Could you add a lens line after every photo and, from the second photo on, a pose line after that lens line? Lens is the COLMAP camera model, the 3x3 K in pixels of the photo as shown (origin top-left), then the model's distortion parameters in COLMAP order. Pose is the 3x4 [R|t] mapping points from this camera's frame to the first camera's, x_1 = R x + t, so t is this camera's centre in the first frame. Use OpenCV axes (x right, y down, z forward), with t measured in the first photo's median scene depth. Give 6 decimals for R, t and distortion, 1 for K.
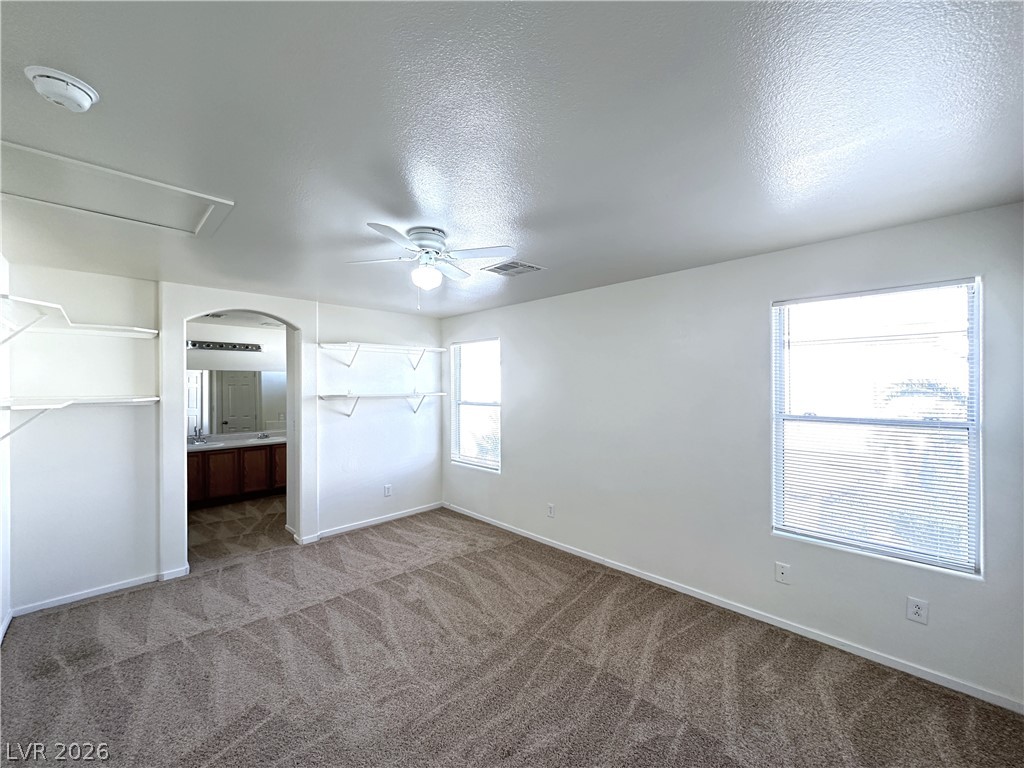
lens RADIAL K [[409.1, 0, 512.0], [0, 409.1, 384.0], [0, 0, 1]] dist [0.000535, 0.000037]
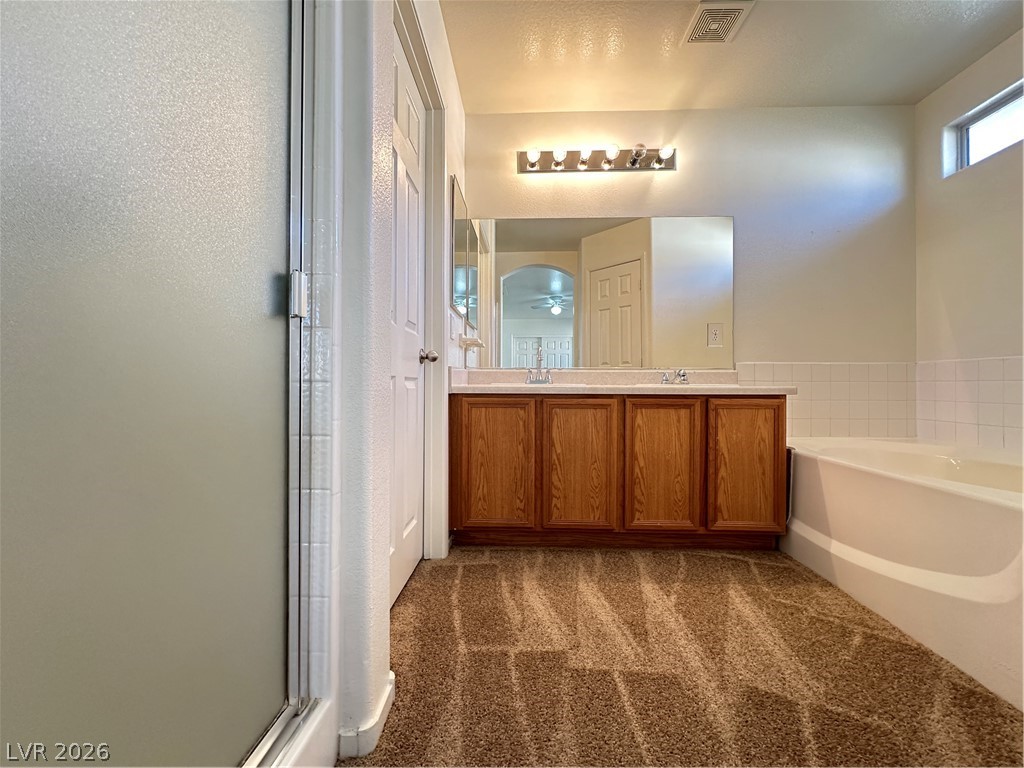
lens RADIAL K [[409.1, 0, 512.0], [0, 409.1, 384.0], [0, 0, 1]] dist [0.000535, 0.000037]
pose [[0.685314, 0.000356, -0.728248, -0.488634], [-0.007531, 0.999950, -0.006598, 0.152233], [0.728209, 0.010006, 0.685282, 0.710152]]
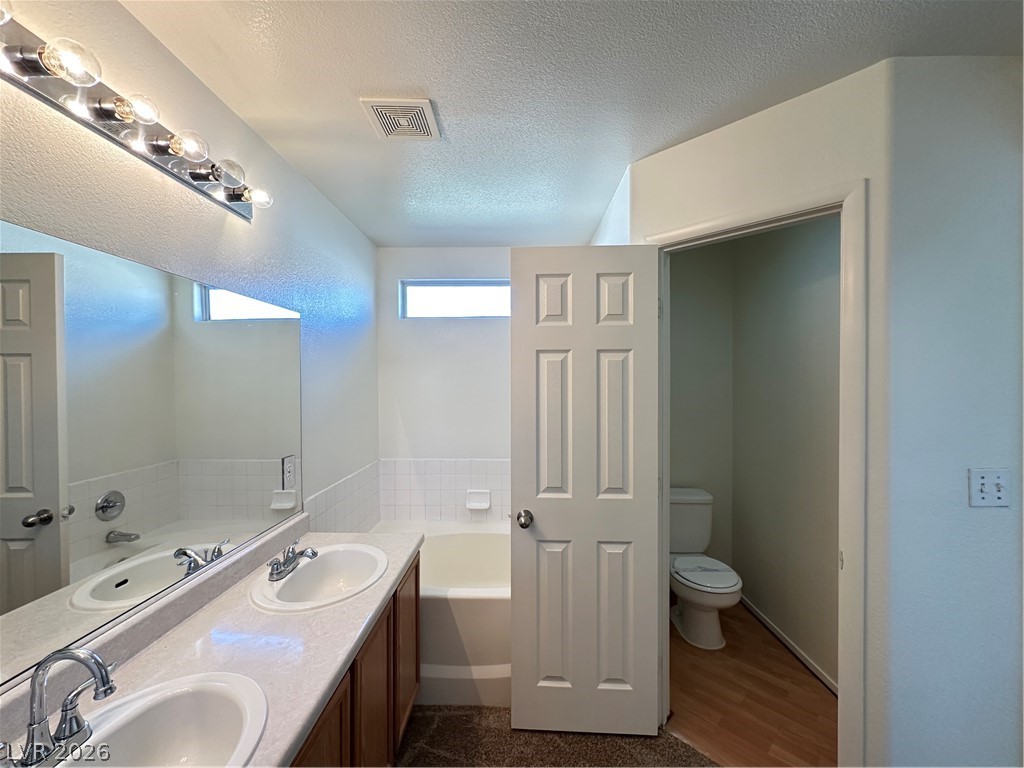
lens RADIAL K [[409.1, 0, 512.0], [0, 409.1, 384.0], [0, 0, 1]] dist [0.000535, 0.000037]
pose [[0.715809, 0.004760, 0.698280, -0.770149], [-0.002903, 0.999988, -0.003840, 0.022976], [-0.698290, 0.000722, 0.715815, 0.820207]]
